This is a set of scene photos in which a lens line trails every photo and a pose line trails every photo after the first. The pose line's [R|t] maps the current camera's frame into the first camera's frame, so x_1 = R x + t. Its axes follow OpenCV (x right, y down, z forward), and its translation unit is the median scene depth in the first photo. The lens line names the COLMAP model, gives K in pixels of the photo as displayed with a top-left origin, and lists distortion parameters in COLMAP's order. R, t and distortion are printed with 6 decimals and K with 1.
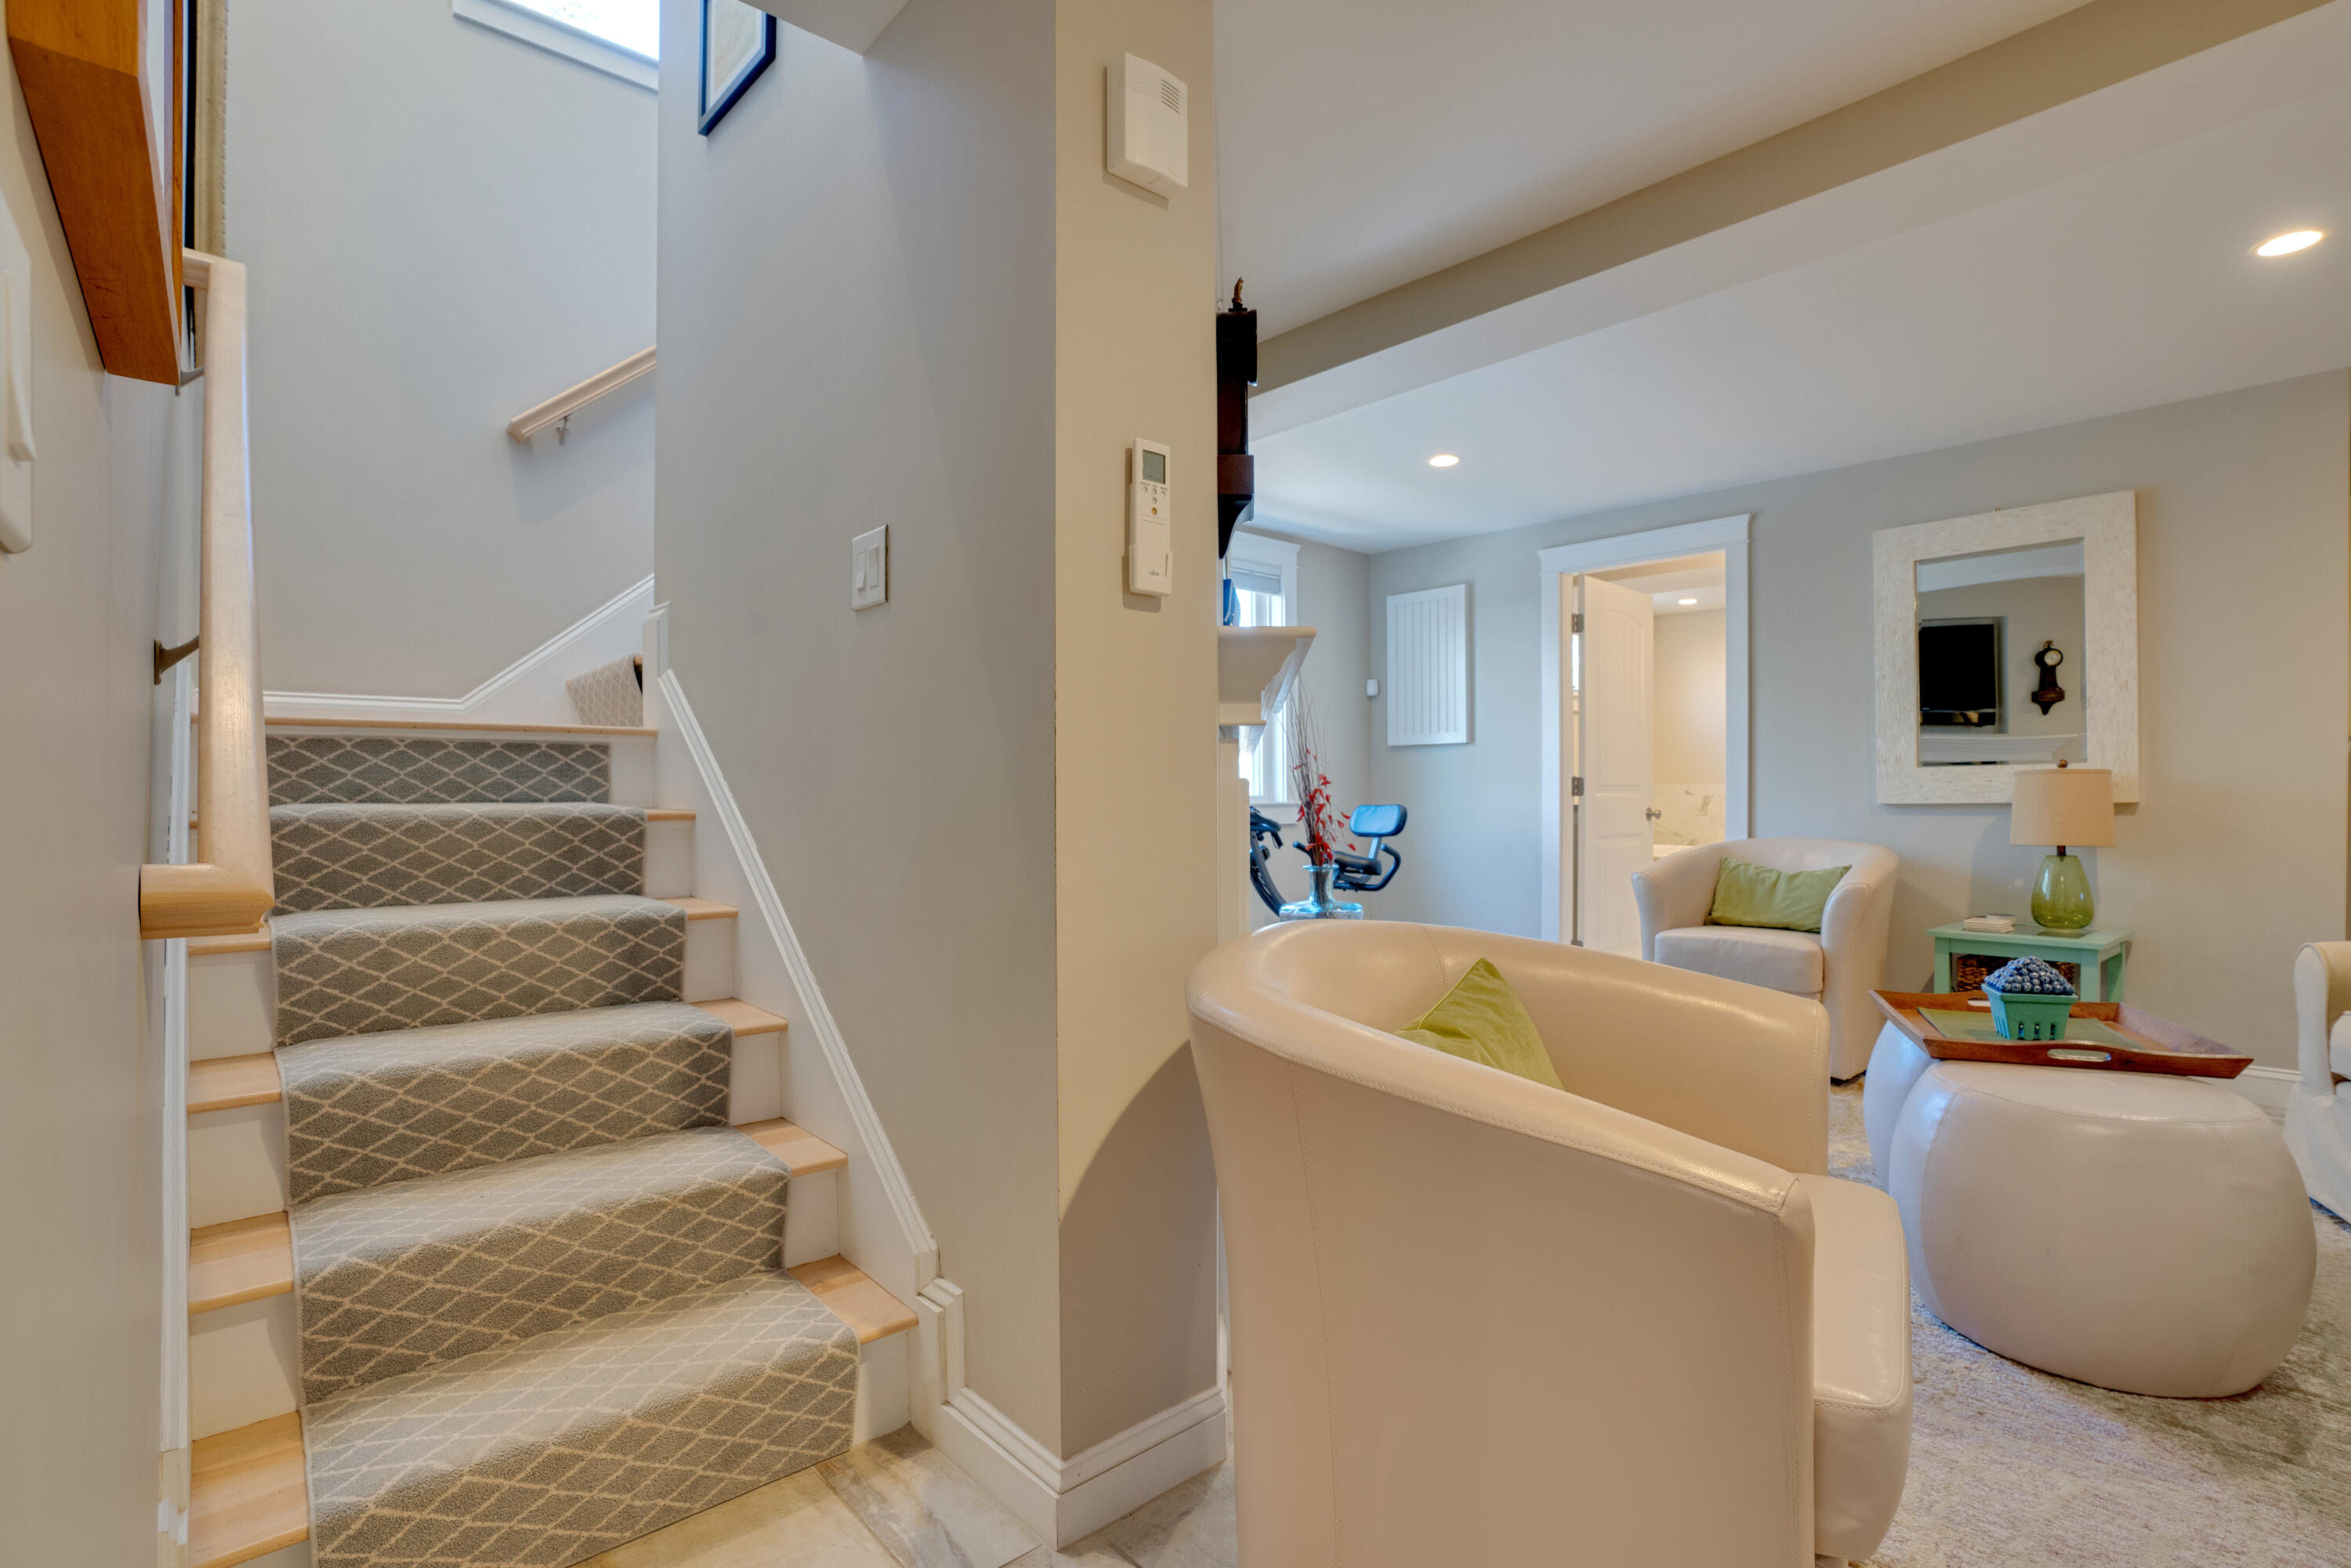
lens RADIAL K [[1105.6, 0, 1167.0], [0, 1105.6, 792.5], [0, 0, 1]] dist [-0.013290, 0.001427]
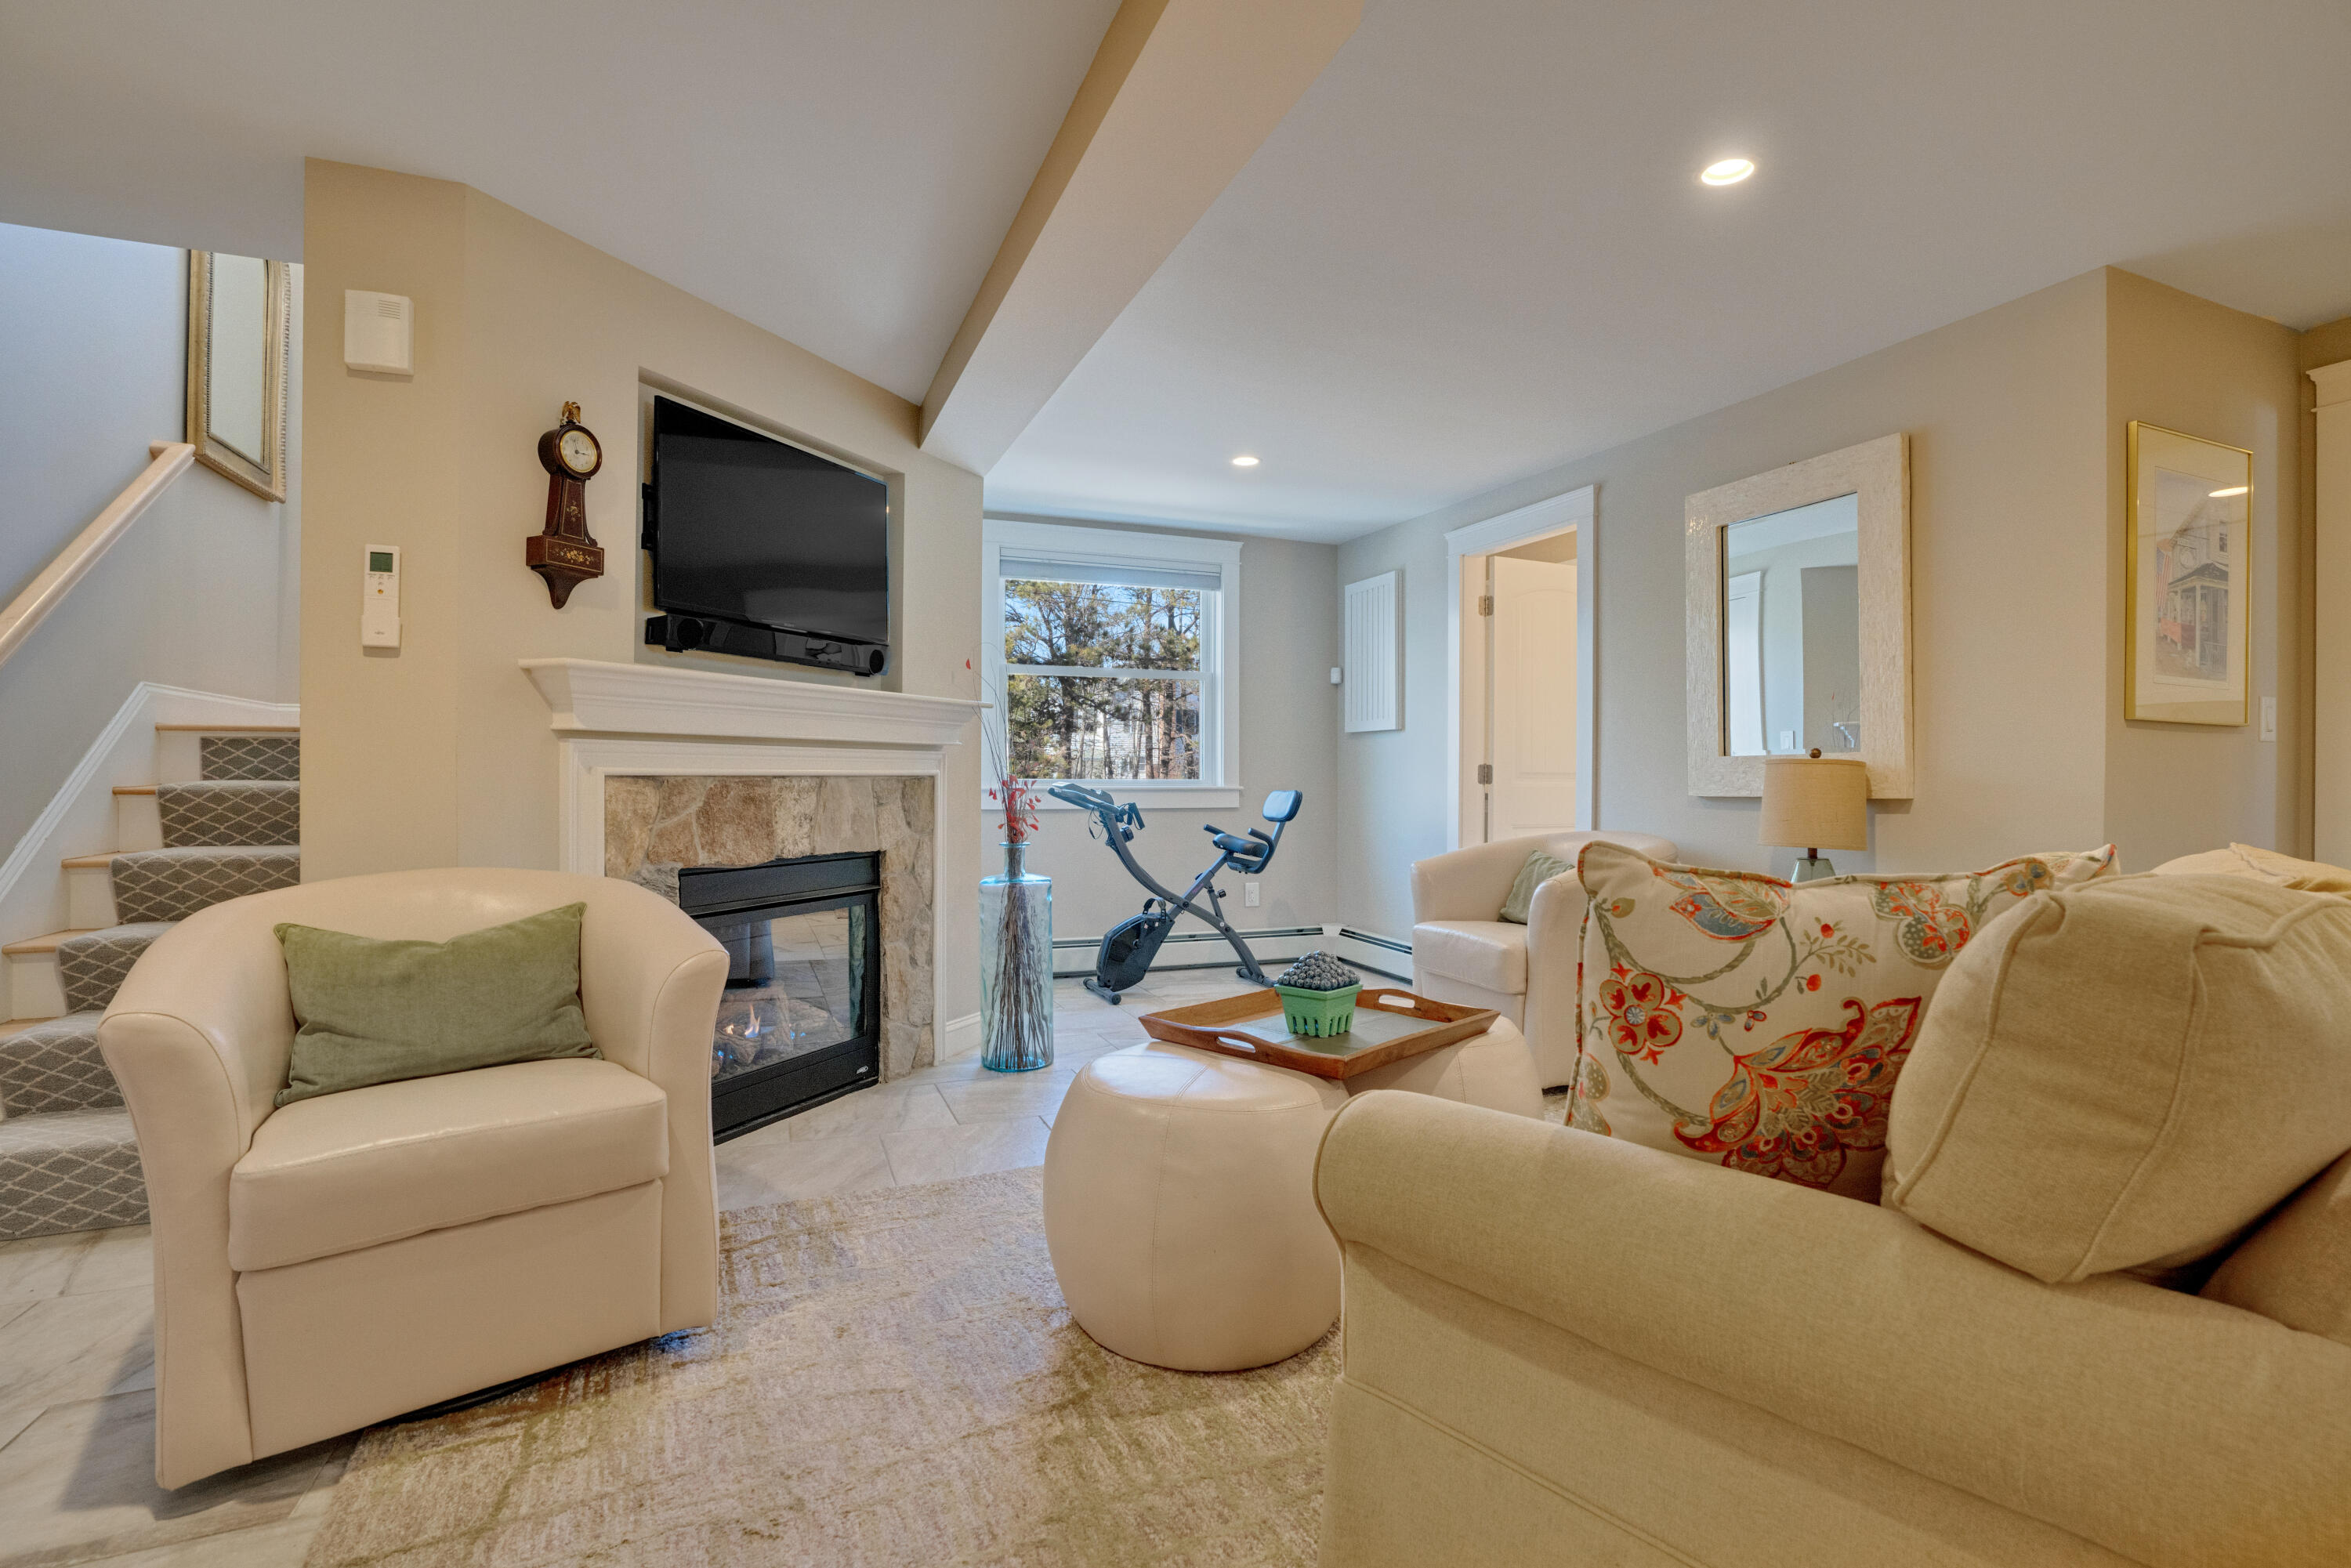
lens RADIAL K [[1105.6, 0, 1185.0], [0, 1105.6, 771.7], [0, 0, 1]] dist [-0.013290, 0.001427]
pose [[0.936567, 0.006673, -0.350424, 0.653553], [-0.007926, 0.999966, -0.002143, -0.005728], [0.350398, 0.004784, 0.936589, 0.003000]]
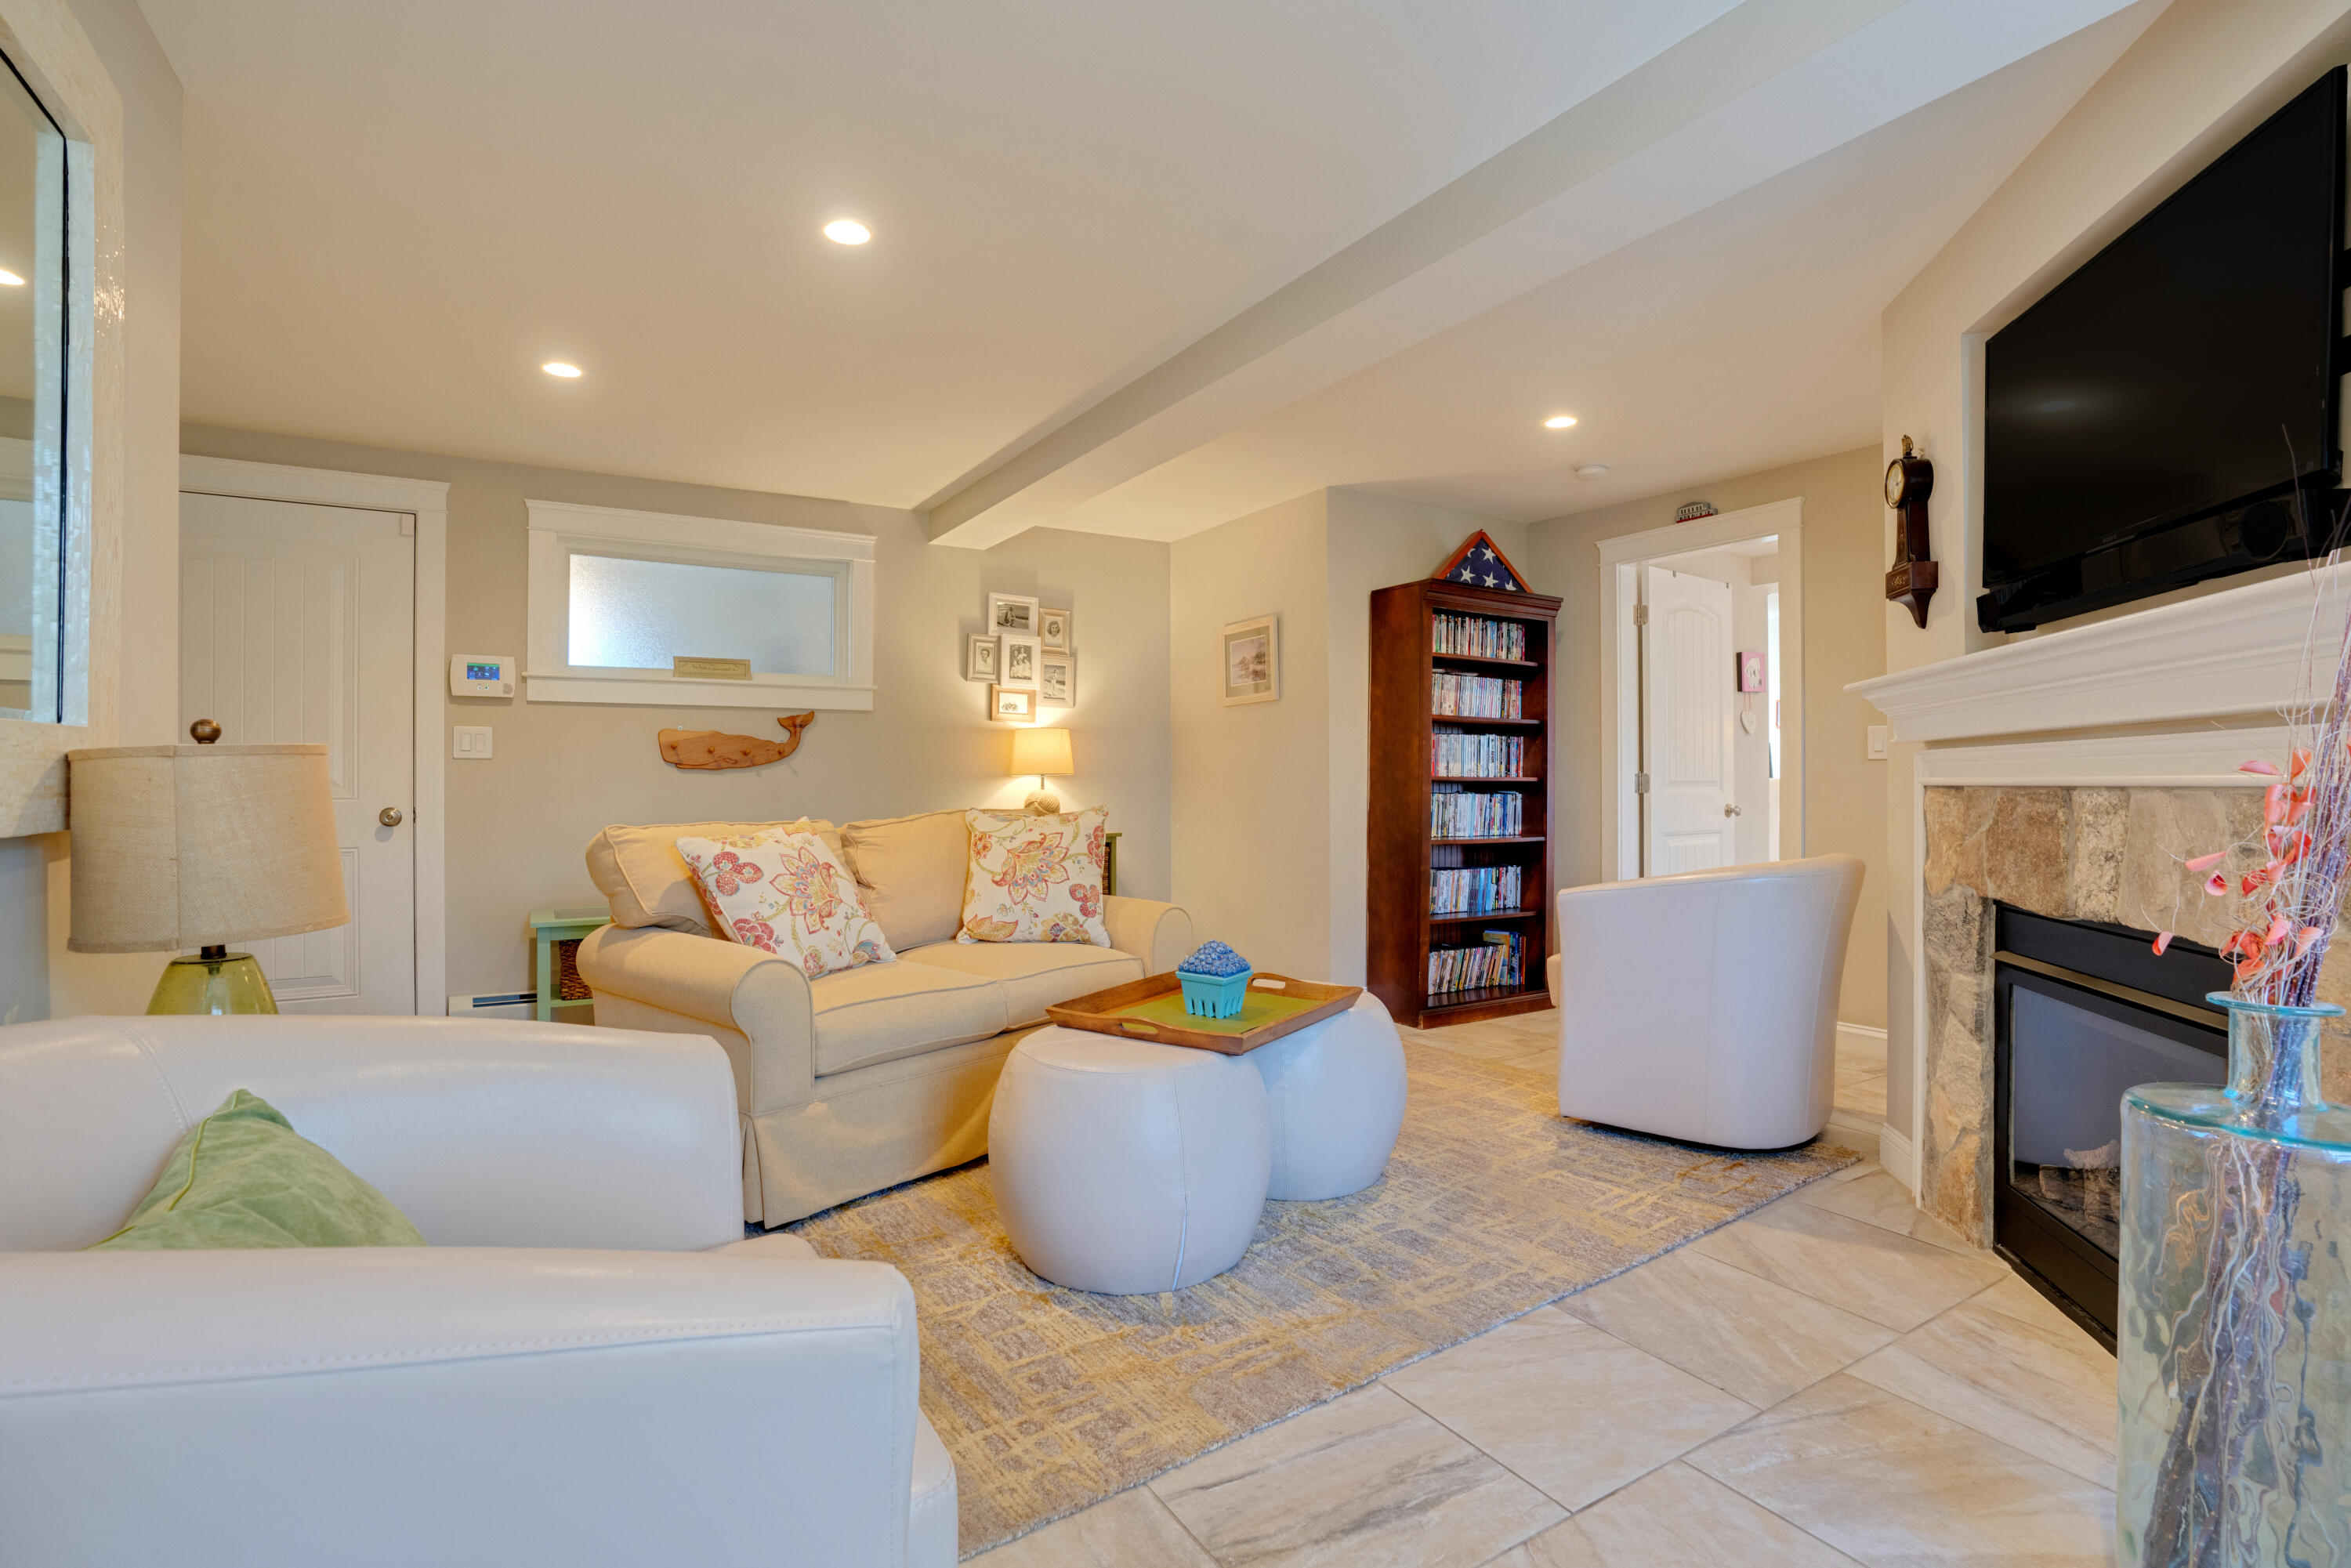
lens RADIAL K [[1105.6, 0, 1177.3], [0, 1105.6, 767.0], [0, 0, 1]] dist [-0.013290, 0.001427]
pose [[-0.981928, 0.007576, 0.189104, 0.392970], [0.005367, 0.999911, -0.012193, -0.007042], [-0.189180, -0.010958, -0.981881, 1.310977]]
